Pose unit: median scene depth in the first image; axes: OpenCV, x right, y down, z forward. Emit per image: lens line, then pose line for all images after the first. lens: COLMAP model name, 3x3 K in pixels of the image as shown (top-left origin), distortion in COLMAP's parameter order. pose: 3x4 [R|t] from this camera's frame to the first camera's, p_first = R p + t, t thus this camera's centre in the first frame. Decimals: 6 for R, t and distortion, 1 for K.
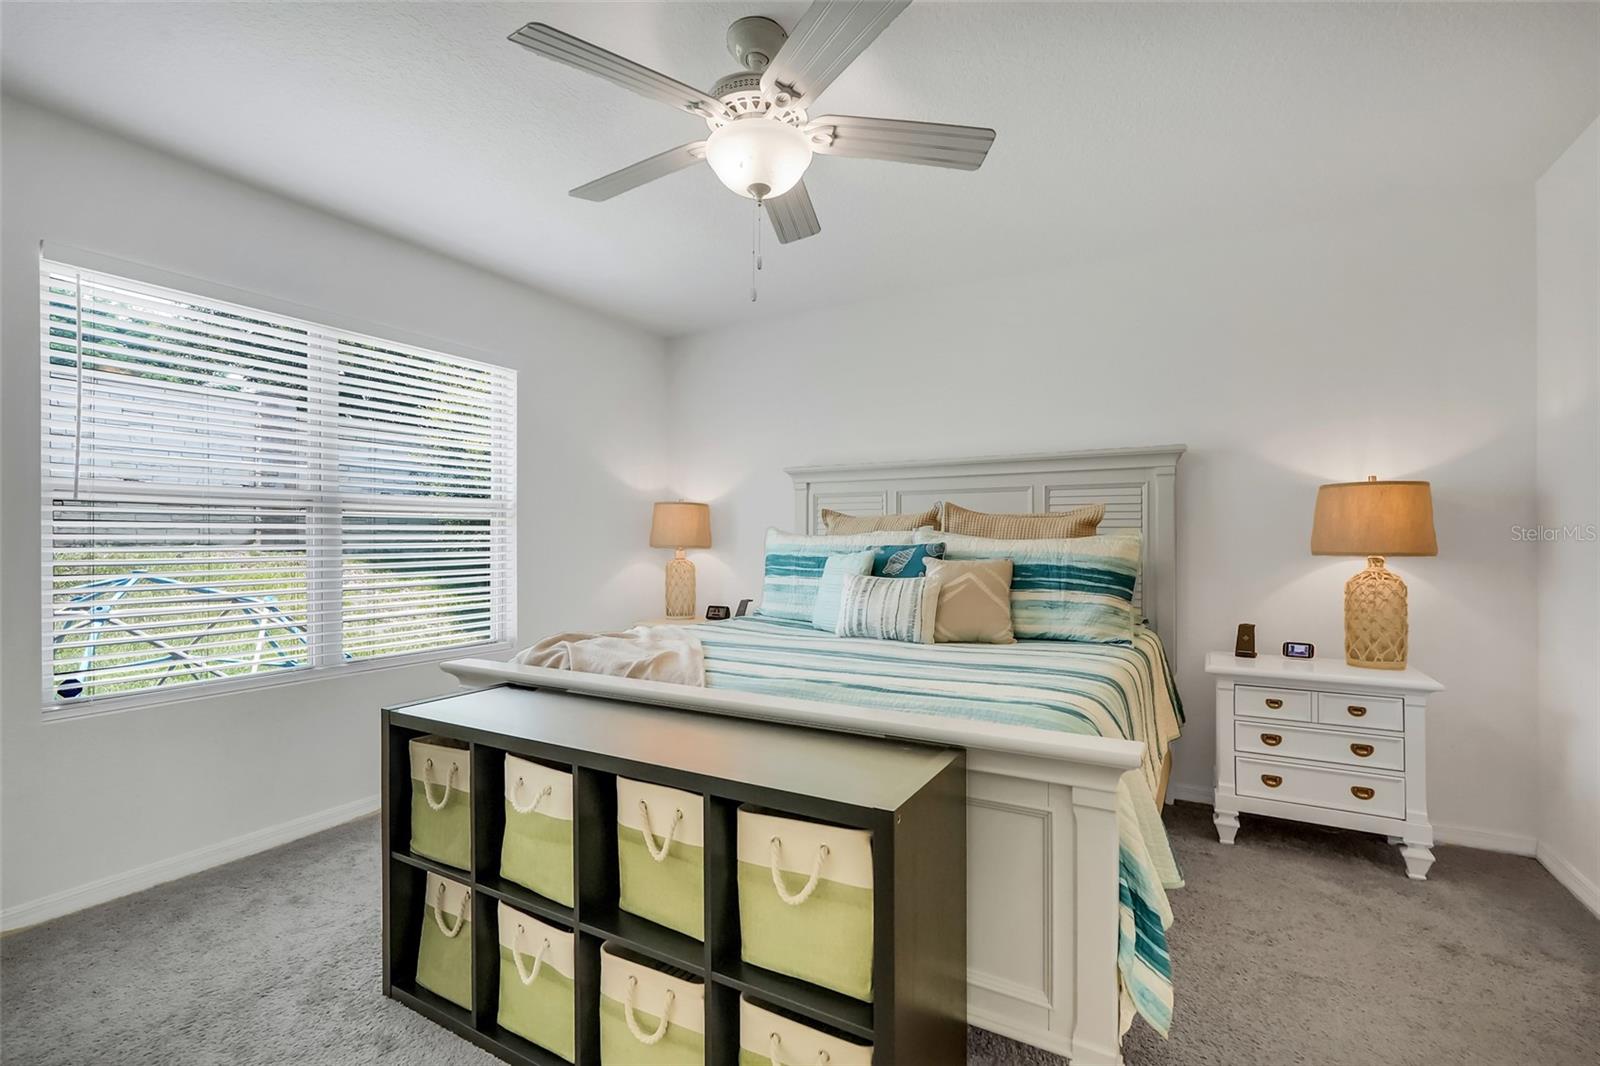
lens RADIAL K [[712.8, 0, 806.9], [0, 712.8, 534.8], [0, 0, 1]] dist [-0.001336, 0.000023]
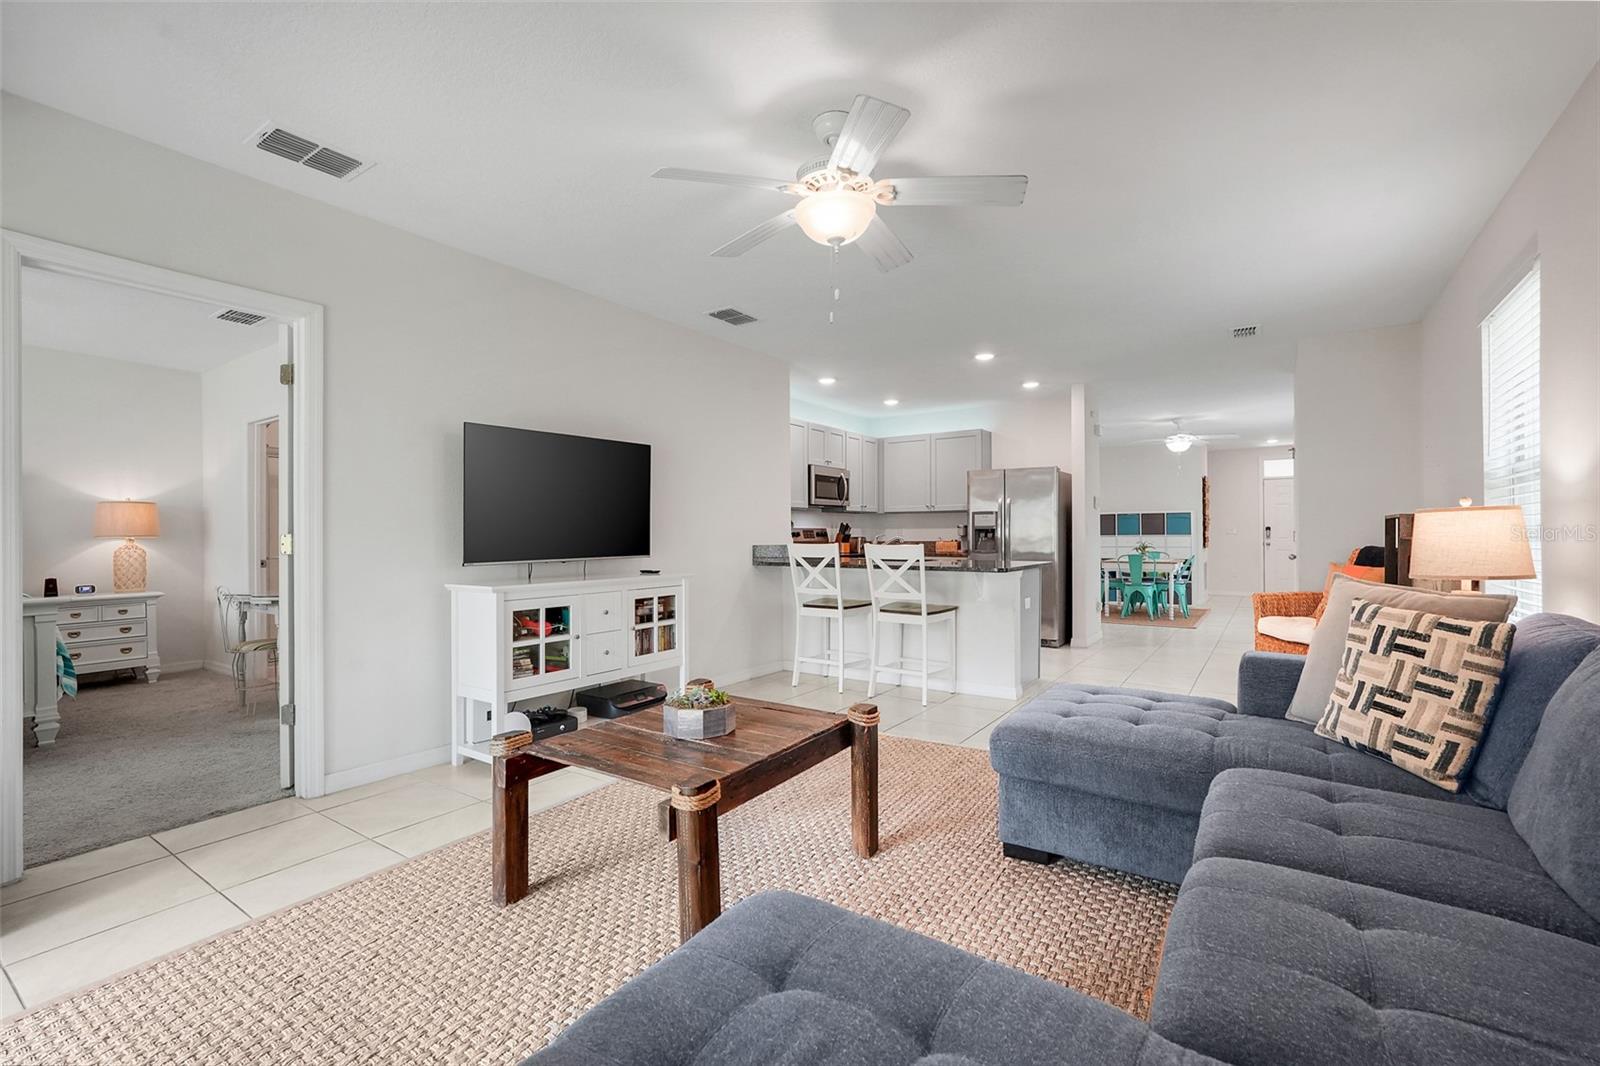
lens RADIAL K [[706.7, 0, 797.3], [0, 706.7, 539.6], [0, 0, 1]] dist [-0.002436, 0.000092]
pose [[0.088059, -0.002664, 0.996112, -1.095500], [0.002569, 0.999994, 0.002447, 0.036415], [-0.996112, 0.002343, 0.088065, -1.133888]]
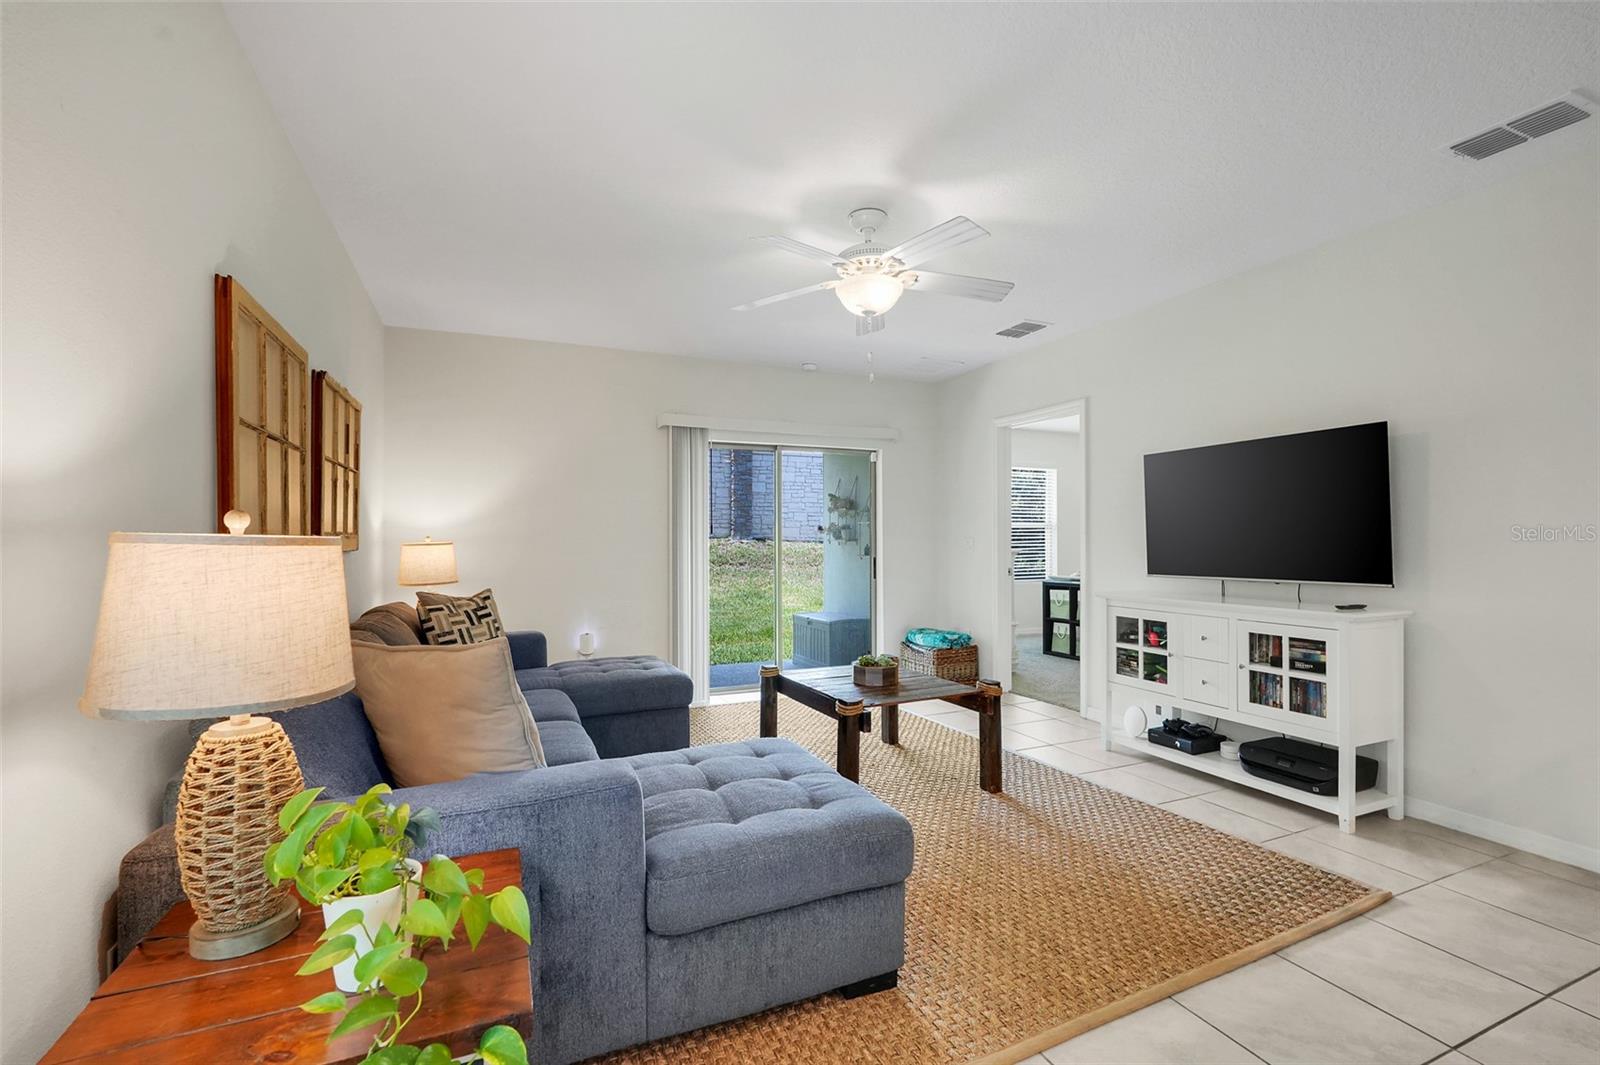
lens RADIAL K [[704.6, 0, 800.0], [0, 704.6, 532.5], [0, 0, 1]] dist [-0.002381, 0.000471]
pose [[0.801333, -0.006446, -0.598183, 0.473663], [0.003288, 0.999974, -0.006371, -0.002094], [0.598209, 0.003139, 0.801334, -2.102126]]
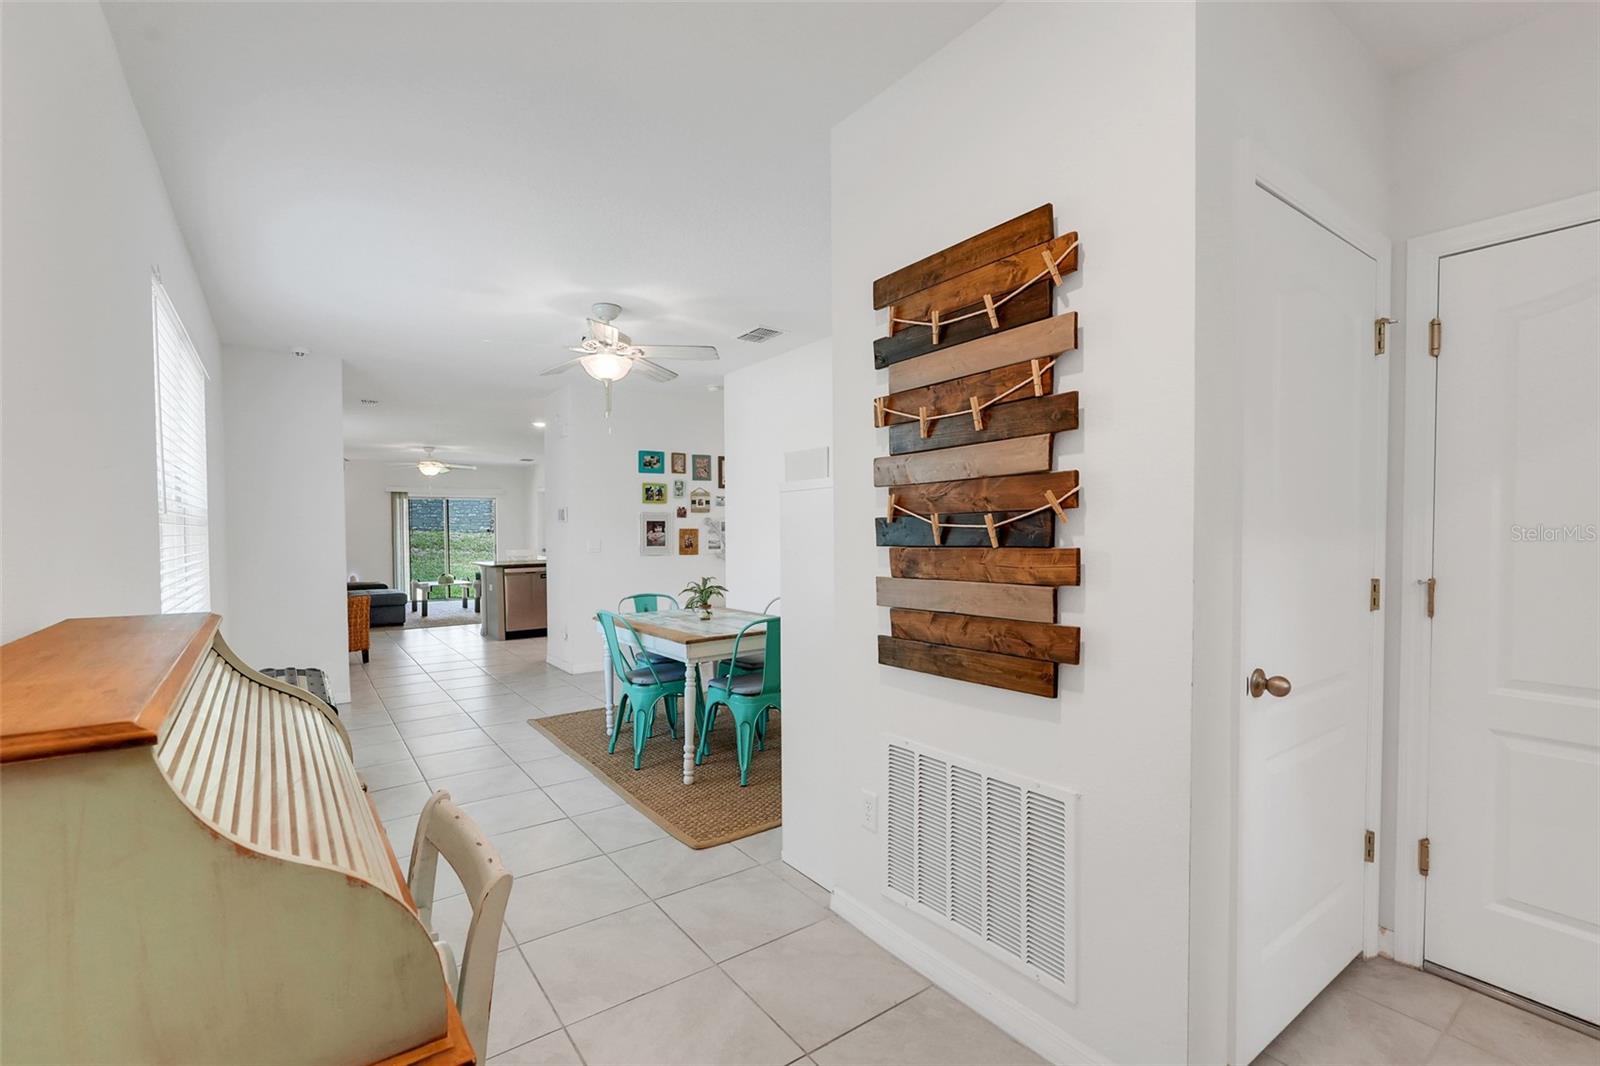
lens RADIAL K [[710.6, 0, 797.3], [0, 710.6, 547.6], [0, 0, 1]] dist [-0.003333, -0.000178]
pose [[0.906708, 0.005324, -0.421725, 3.587992], [0.008258, 0.999505, 0.030372, -0.055037], [0.421678, -0.031021, 0.906215, -3.978729]]
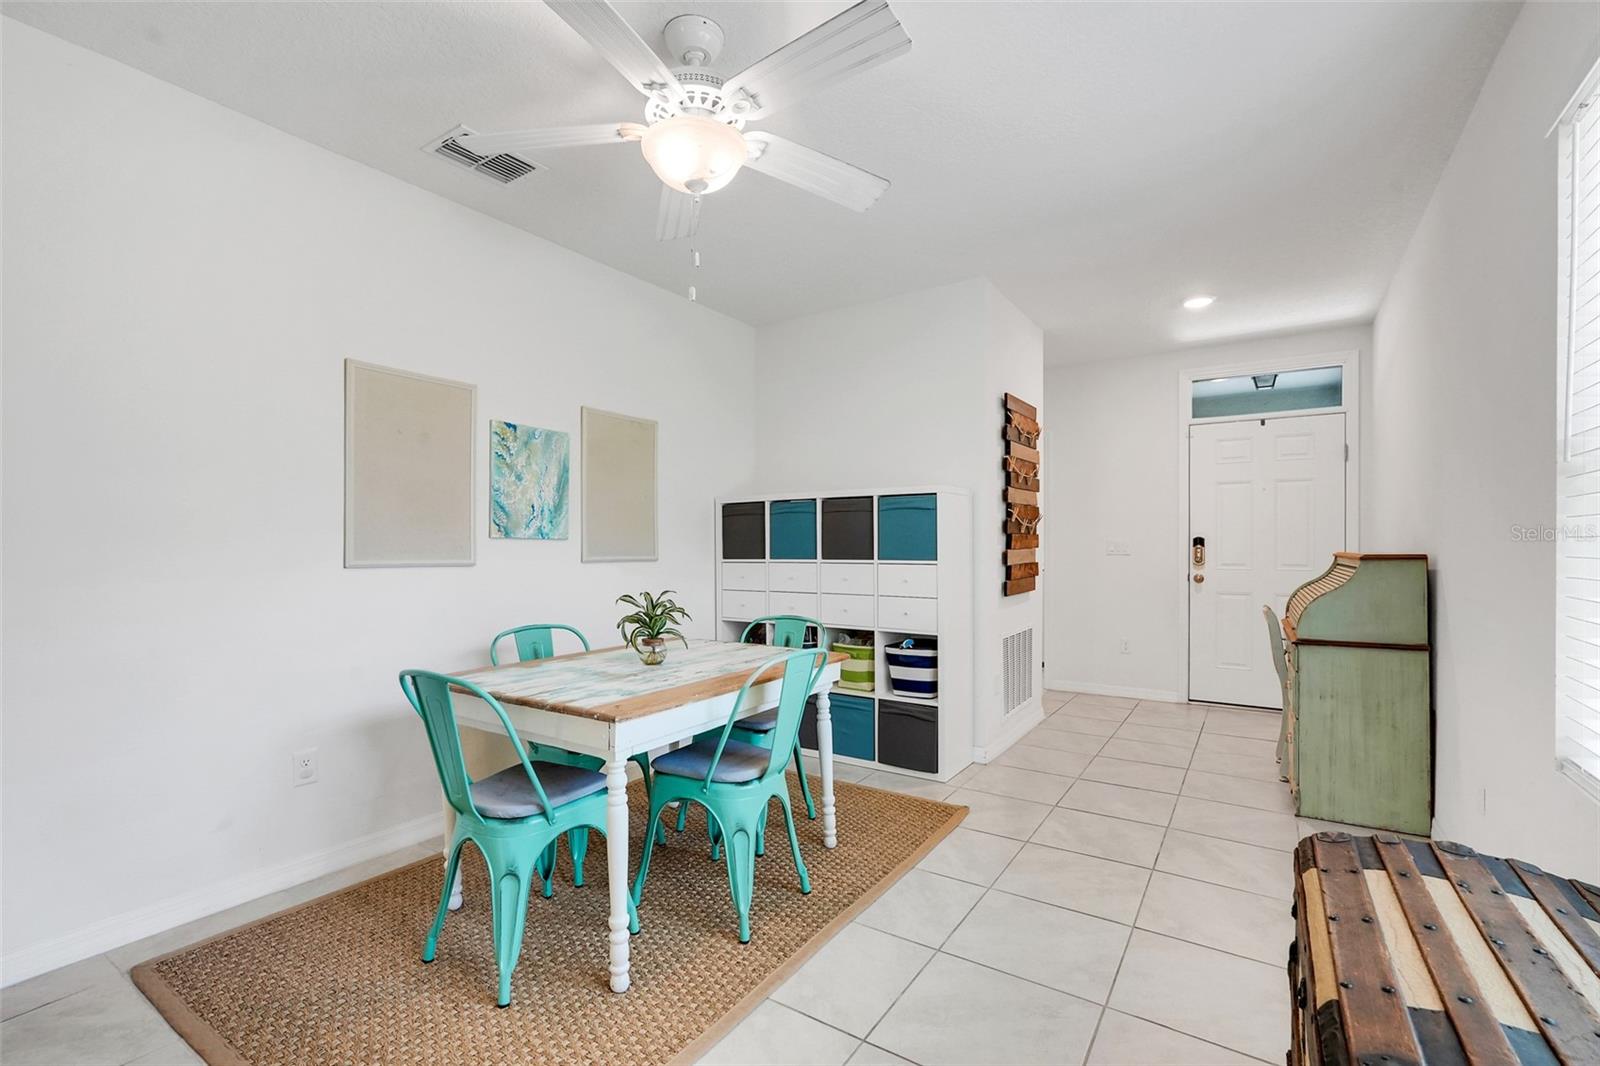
lens RADIAL K [[706.7, 0, 797.3], [0, 706.7, 539.6], [0, 0, 1]] dist [-0.002436, 0.000092]
pose [[0.086522, 0.010398, 0.996196, 1.792928], [-0.001565, 0.999946, -0.010301, 0.000043], [-0.996249, -0.000668, 0.086533, -2.887075]]
